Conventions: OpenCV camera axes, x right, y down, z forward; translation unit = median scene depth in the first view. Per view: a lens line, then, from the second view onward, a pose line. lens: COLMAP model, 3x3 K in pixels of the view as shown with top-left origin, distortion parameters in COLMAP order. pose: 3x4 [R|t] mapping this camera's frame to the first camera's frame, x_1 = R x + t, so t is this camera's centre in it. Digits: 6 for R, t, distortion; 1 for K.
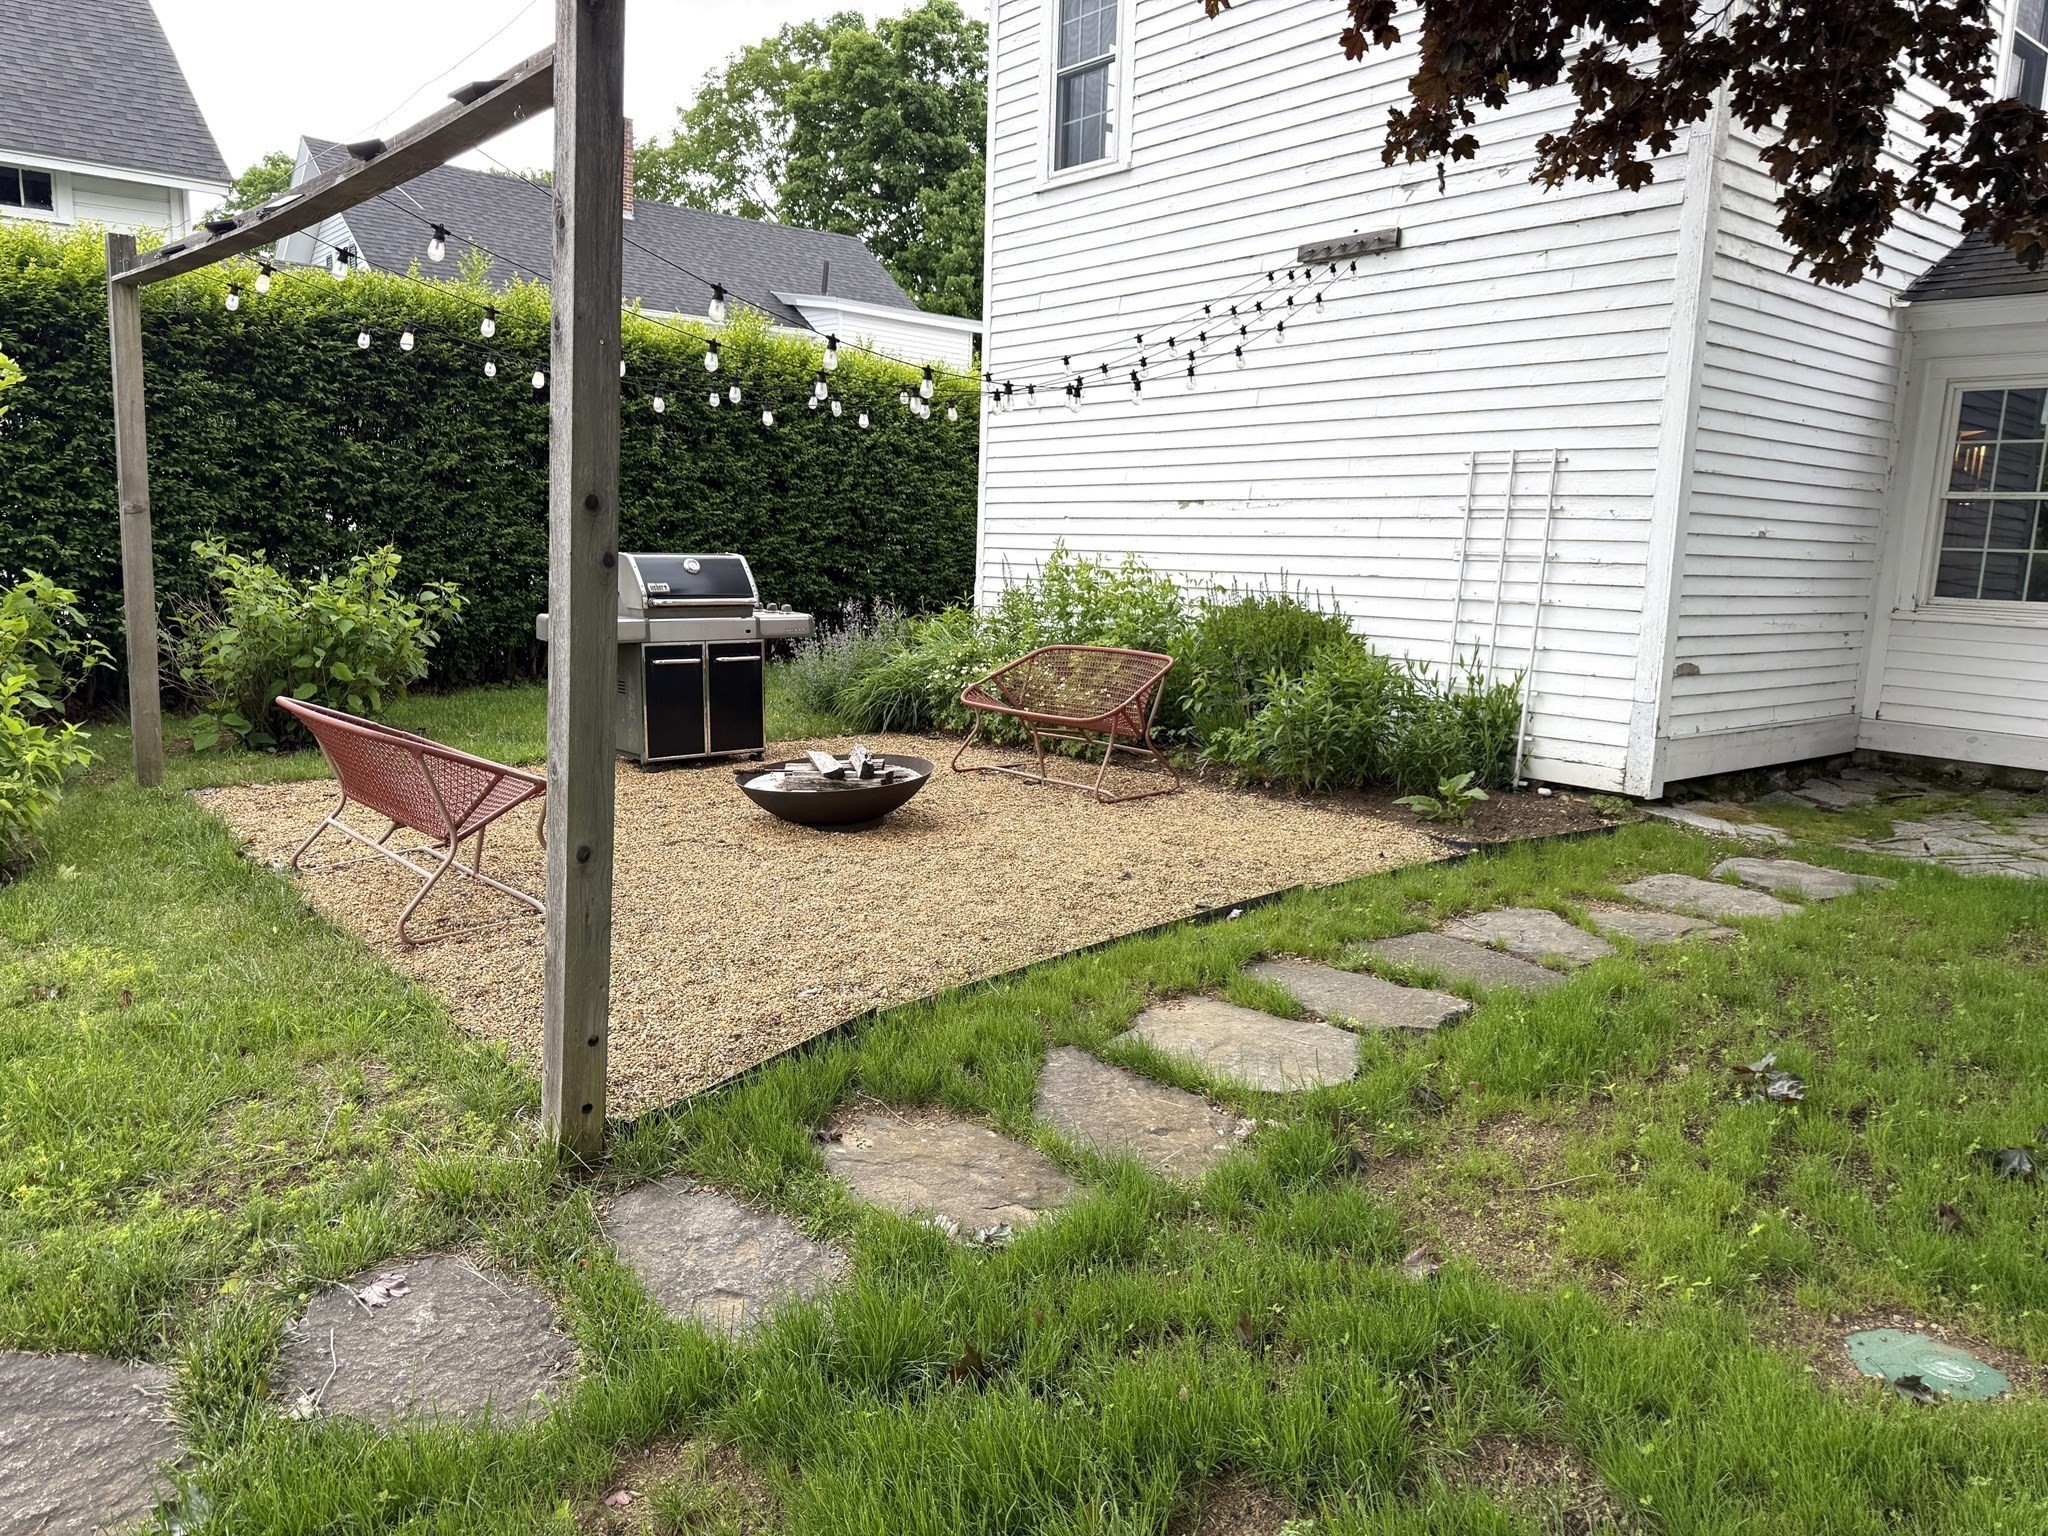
lens RADIAL K [[1450.8, 0, 1024.0], [0, 1450.8, 768.0], [0, 0, 1]] dist [0.106966, -0.144144]
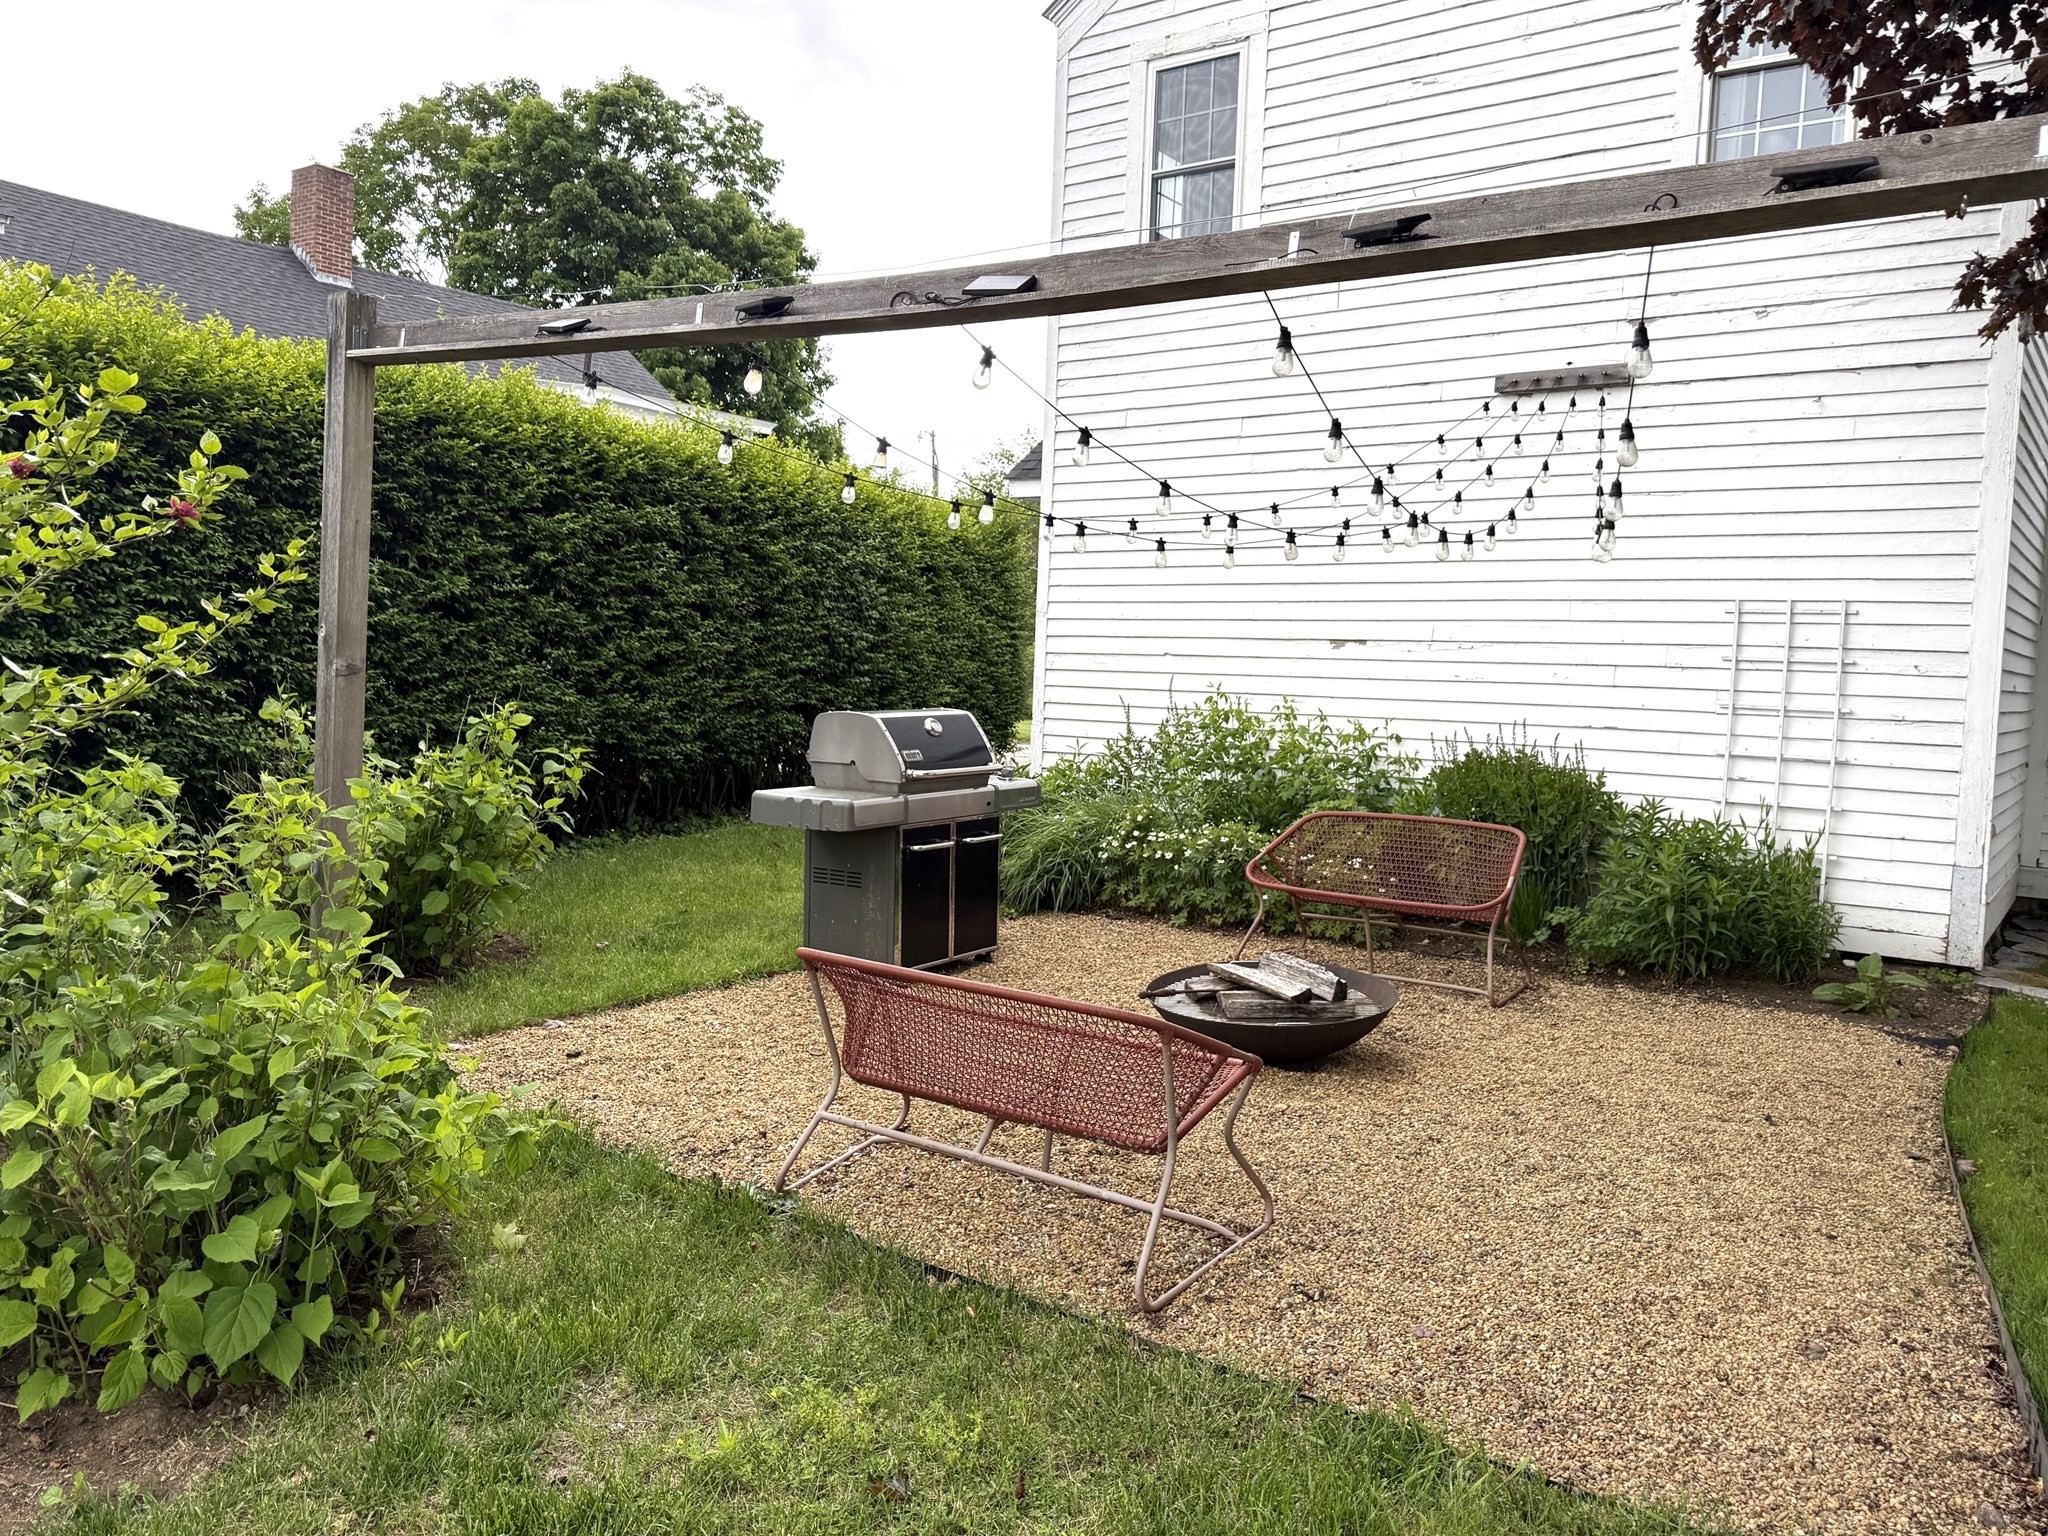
lens RADIAL K [[1534.5, 0, 992.7], [0, 1534.5, 750.8], [0, 0, 1]] dist [0.114891, -0.182926]
pose [[0.967871, -0.011519, 0.251184, -0.401529], [0.032855, 0.996179, -0.080917, -0.053774], [-0.249292, 0.086570, 0.964551, 0.165840]]
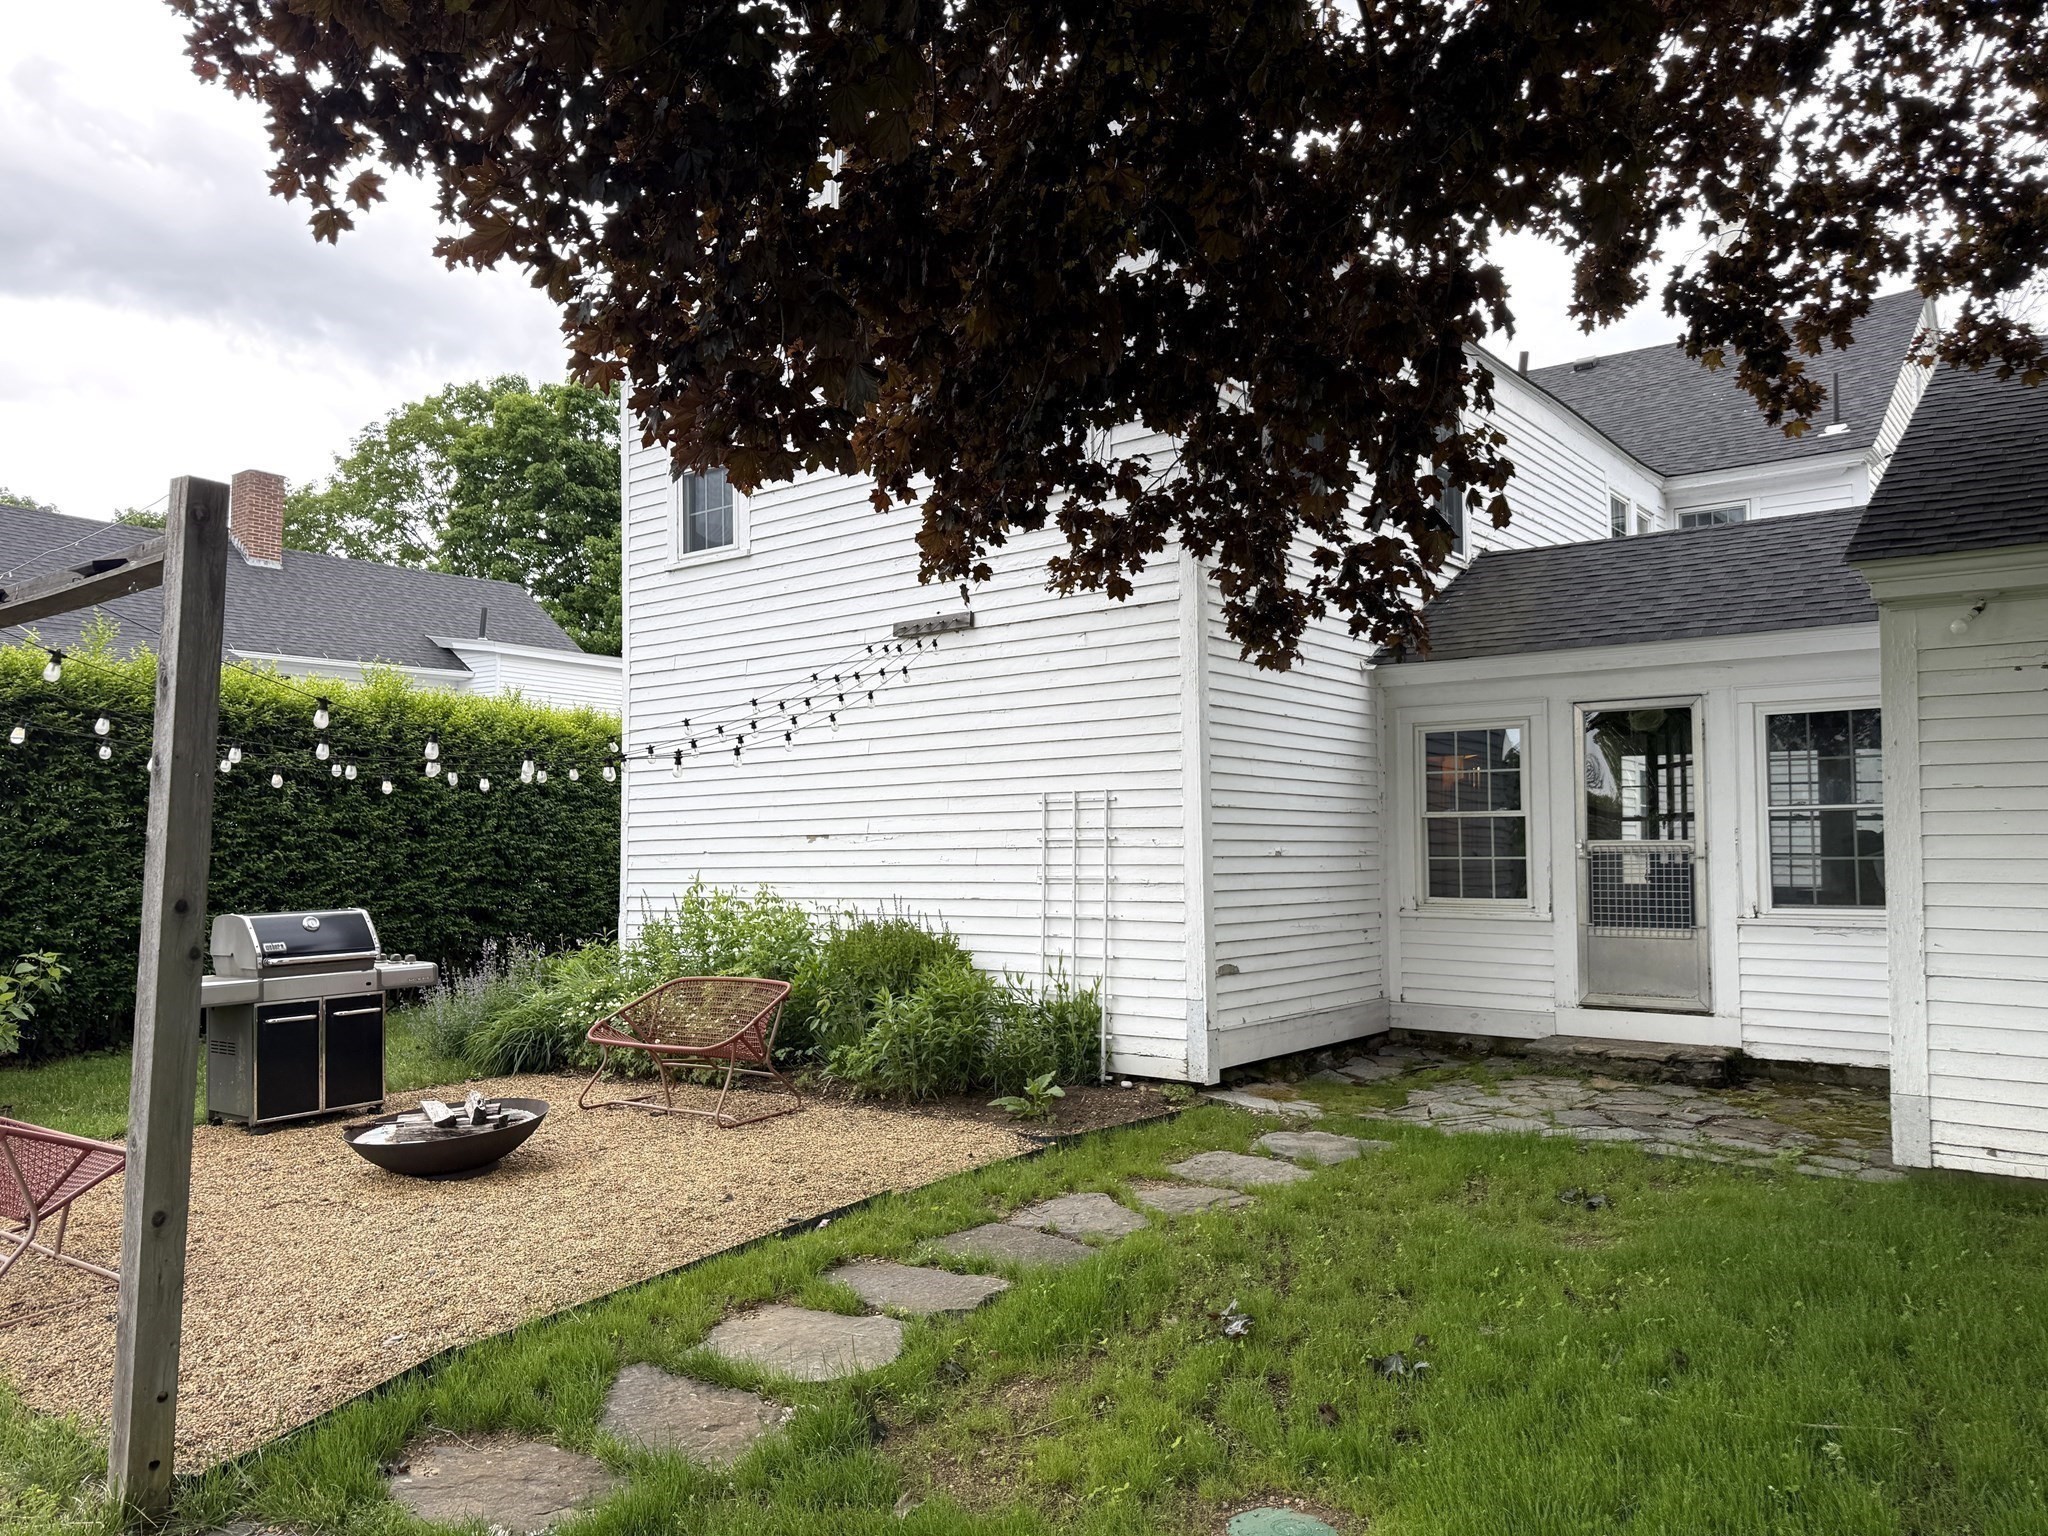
lens RADIAL K [[1450.8, 0, 1024.0], [0, 1450.8, 768.0], [0, 0, 1]] dist [0.106966, -0.144144]
pose [[0.977381, -0.027048, 0.209750, 0.046176], [0.070055, 0.977201, -0.200426, -0.002447], [-0.199546, 0.210586, 0.956993, -0.112777]]
